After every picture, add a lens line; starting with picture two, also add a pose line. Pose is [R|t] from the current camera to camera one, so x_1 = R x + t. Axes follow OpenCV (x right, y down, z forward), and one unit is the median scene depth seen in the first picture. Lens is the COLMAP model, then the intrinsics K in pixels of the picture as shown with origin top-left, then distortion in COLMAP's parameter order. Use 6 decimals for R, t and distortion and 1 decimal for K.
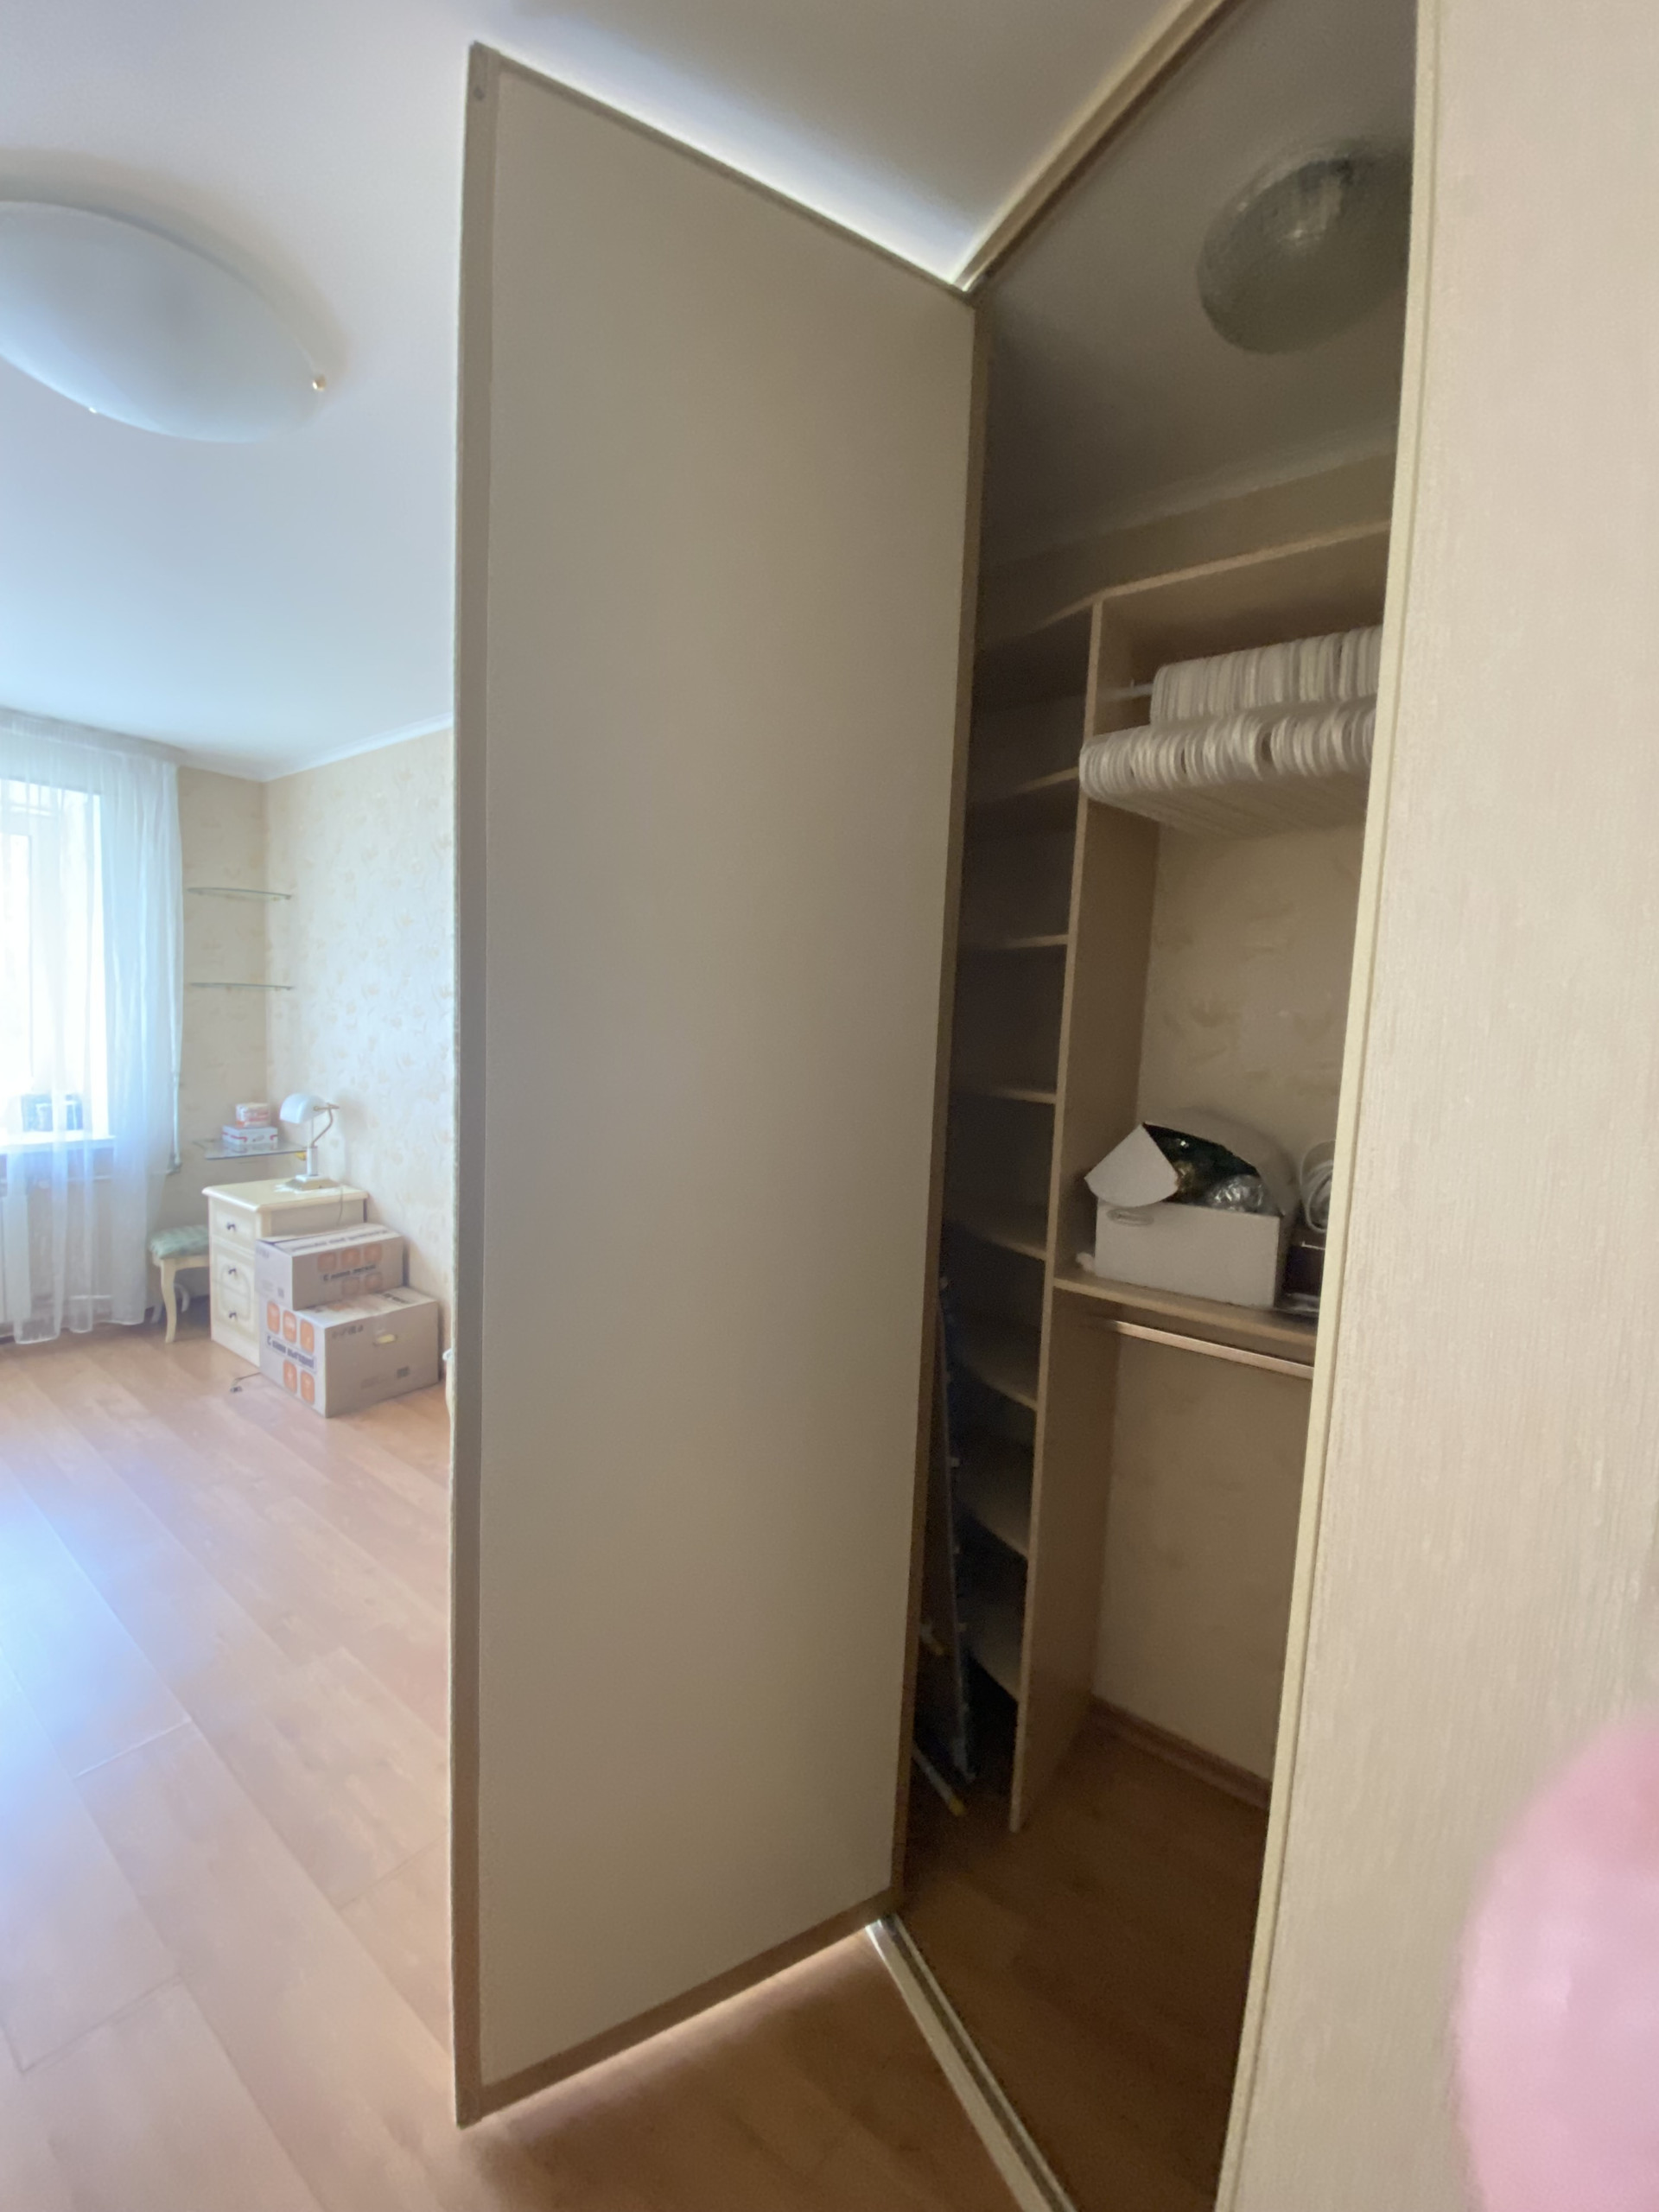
lens RADIAL K [[883.5, 0, 838.1], [0, 883.5, 1104.5], [0, 0, 1]] dist [-0.000232, -0.013757]
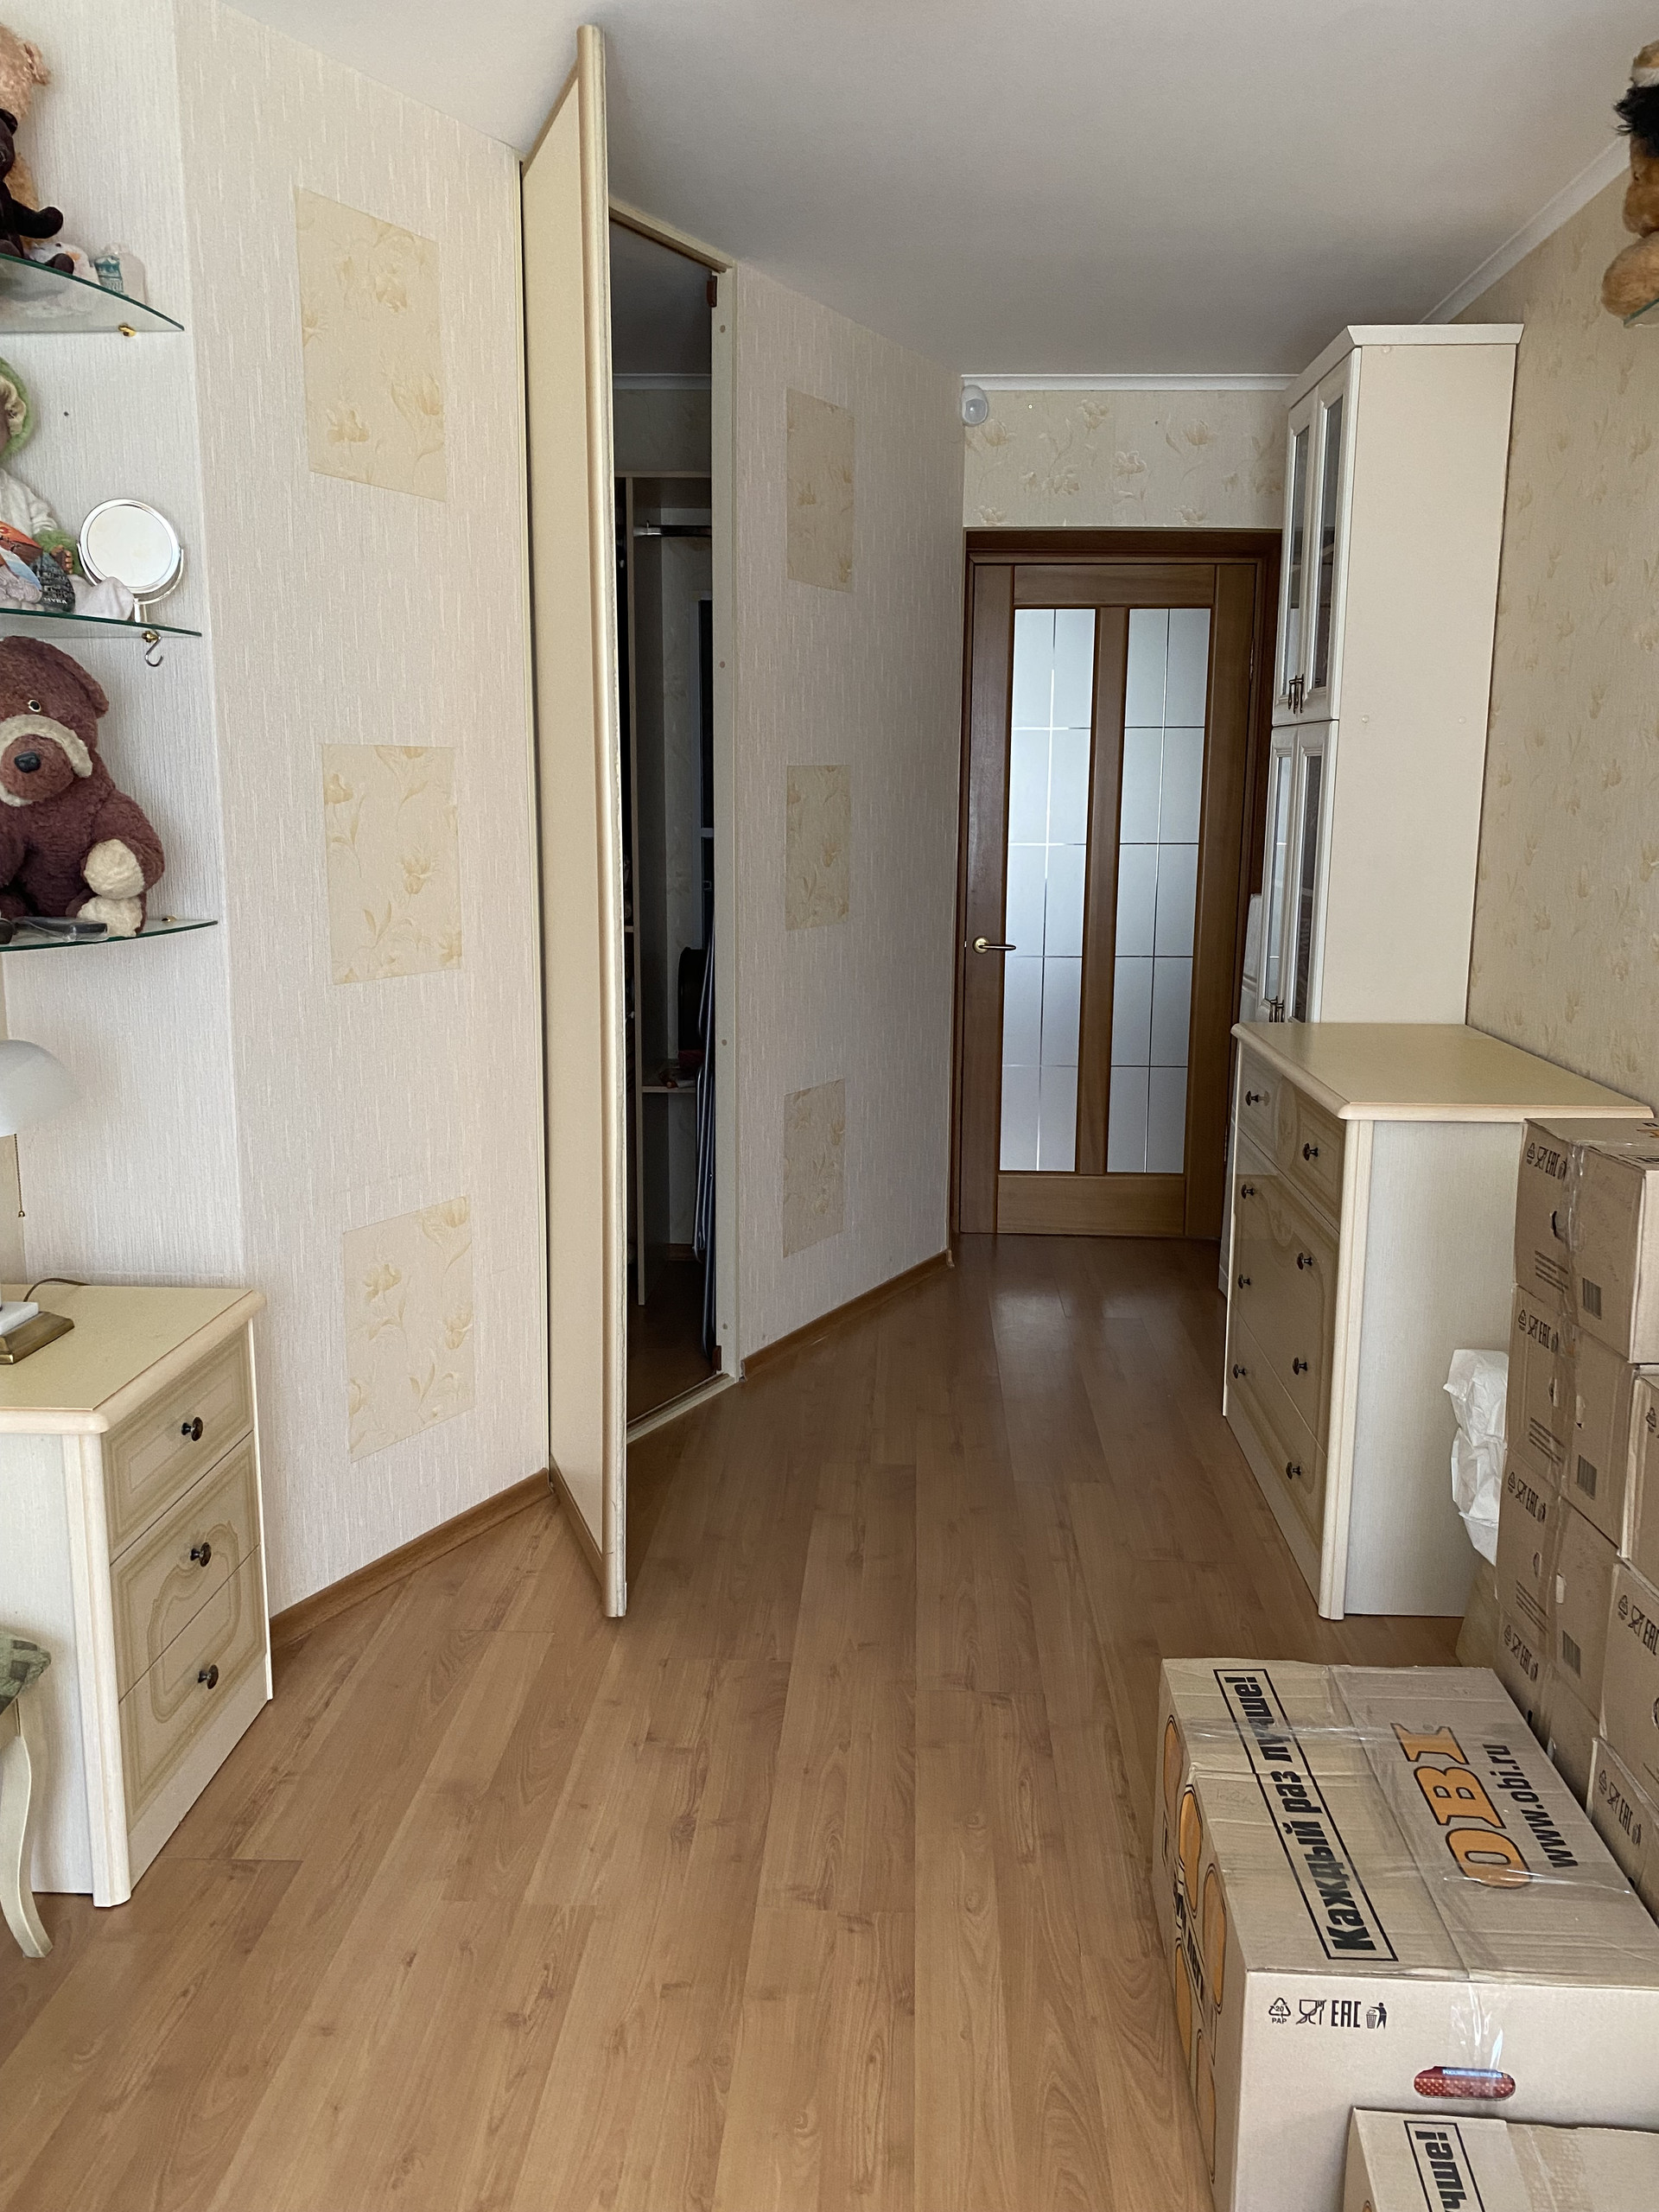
lens RADIAL K [[1723.1, 0, 854.7], [0, 1723.1, 1099.0], [0, 0, 1]] dist [0.037631, -0.019178]
pose [[-0.565401, -0.194138, 0.801644, -0.859959], [0.041135, 0.964059, 0.262484, -0.090596], [-0.823790, 0.181385, -0.537094, 0.776698]]
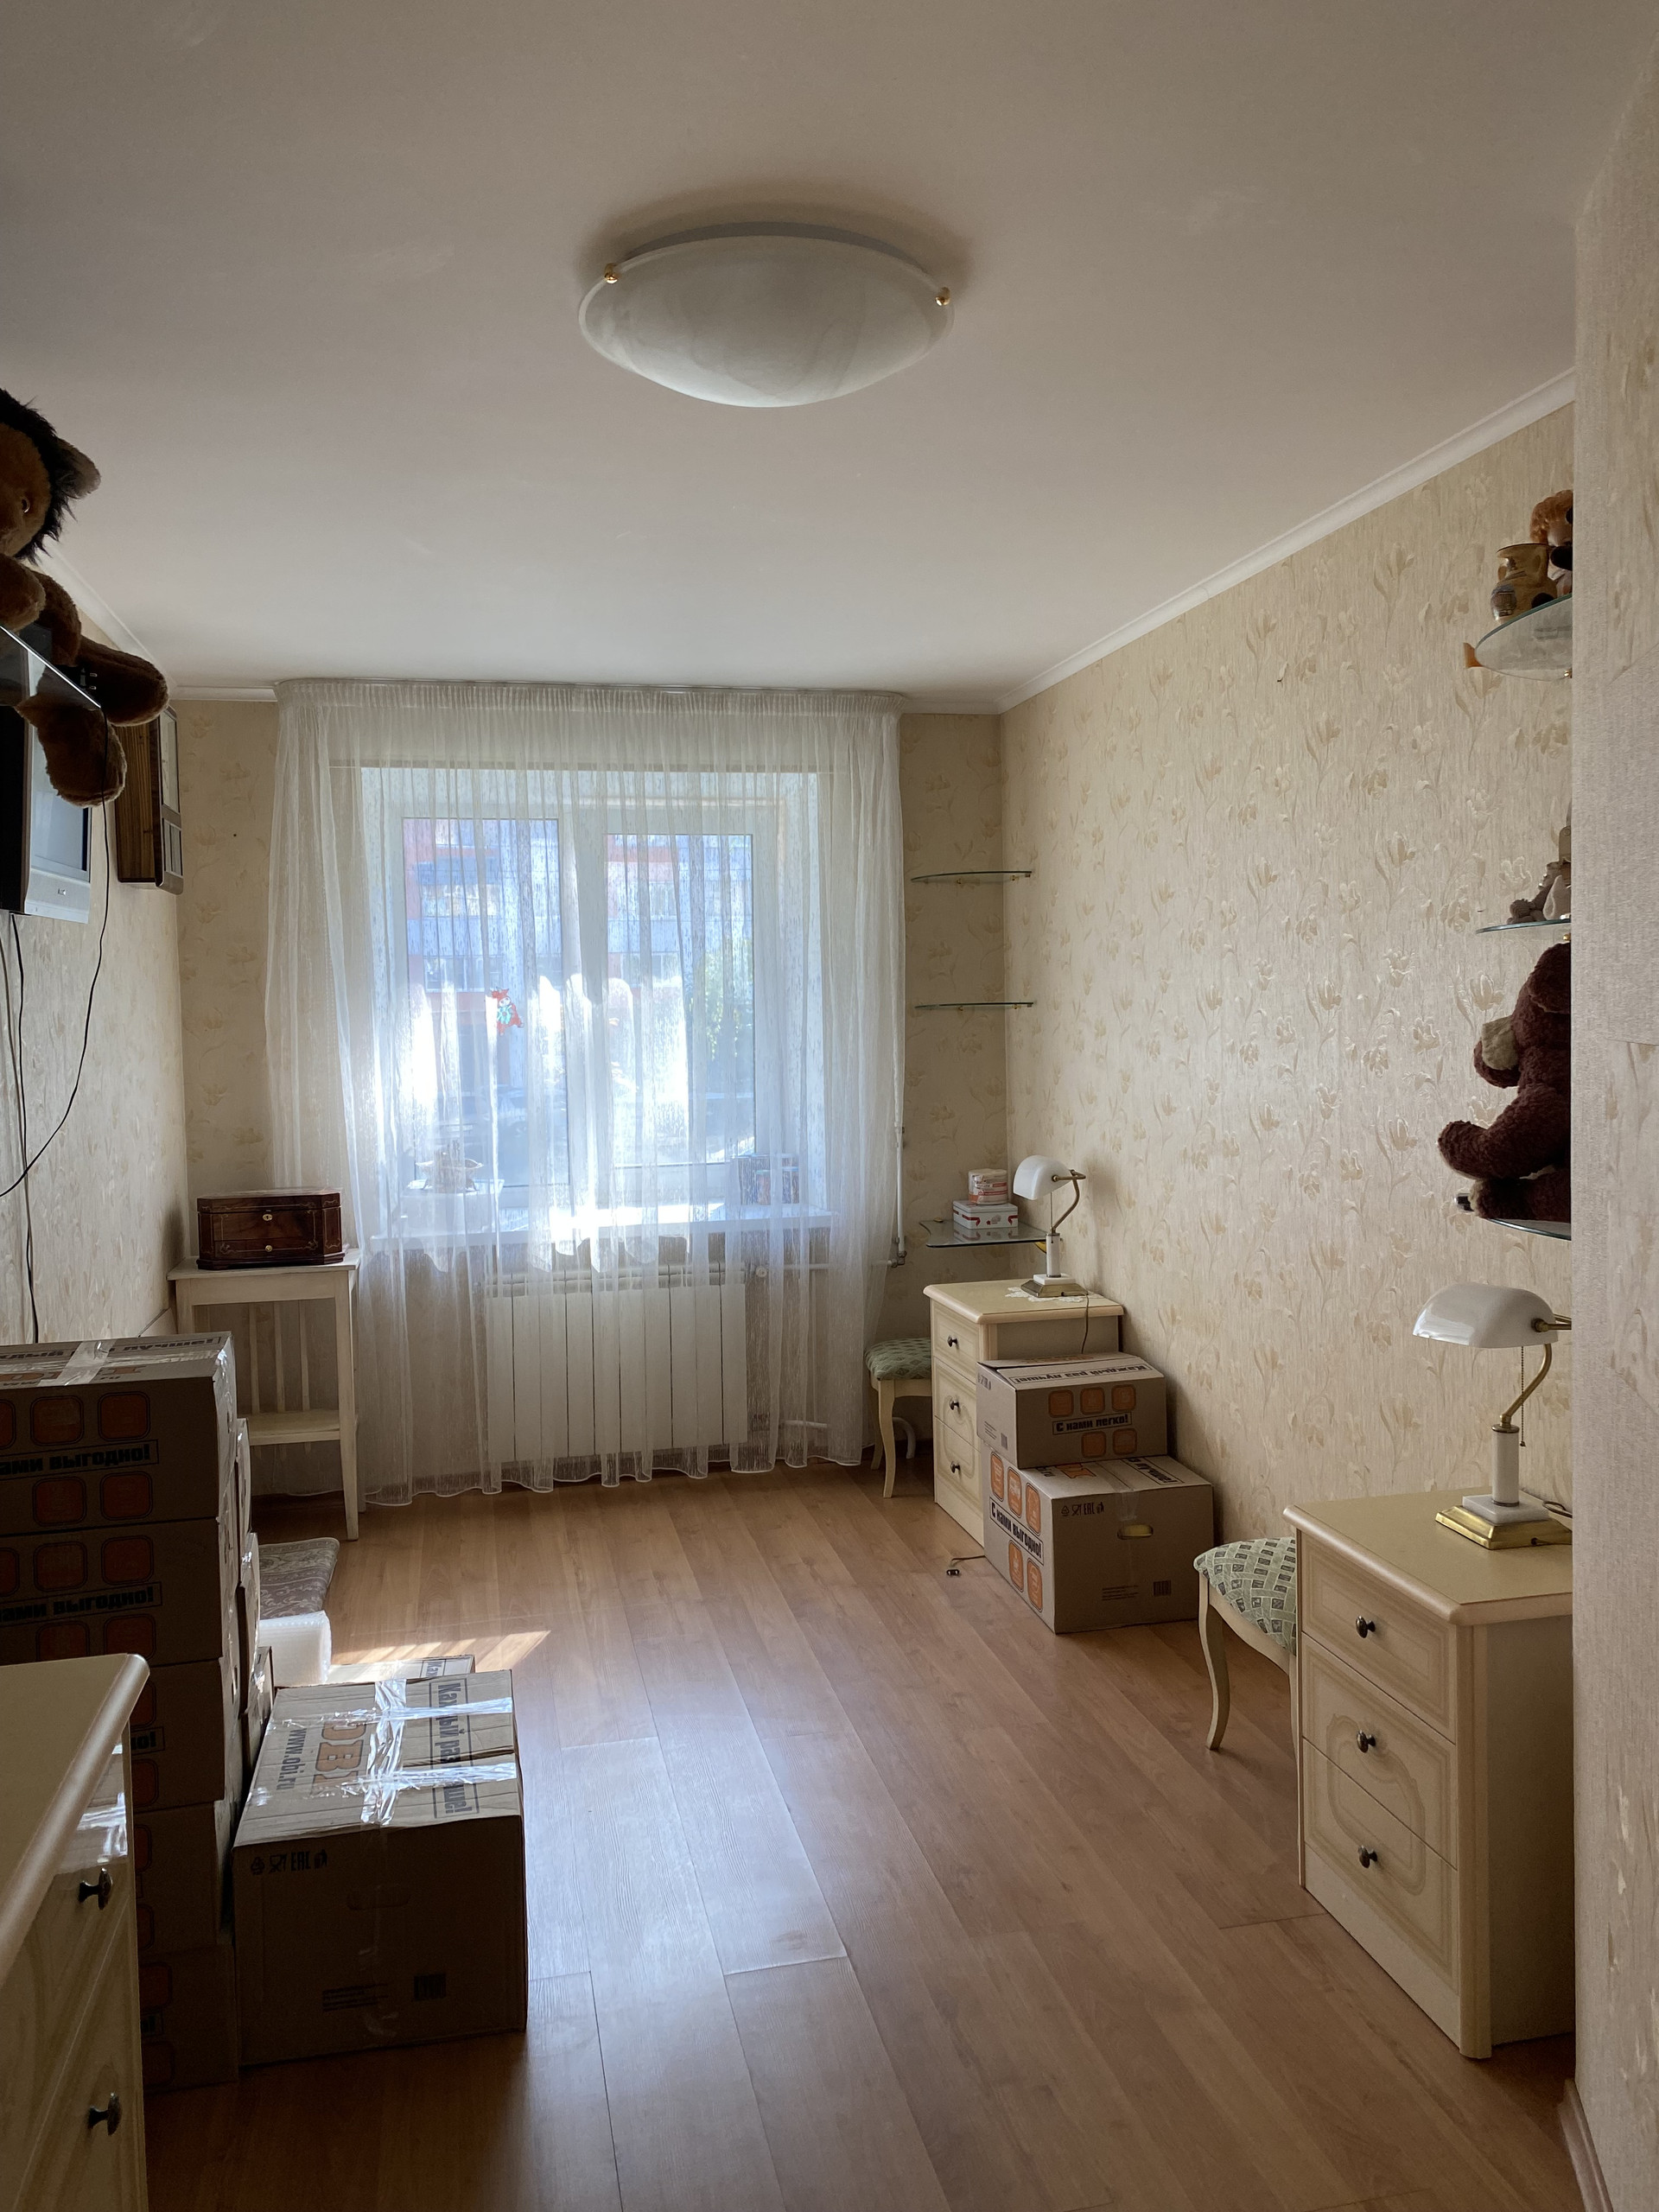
lens RADIAL K [[1662.3, 0, 835.5], [0, 1662.3, 1098.6], [0, 0, 1]] dist [0.054513, -0.048977]
pose [[0.752231, -0.022305, -0.658521, 0.132489], [-0.006902, 0.999105, -0.041725, -0.002184], [0.658863, 0.035932, 0.751405, -0.086637]]
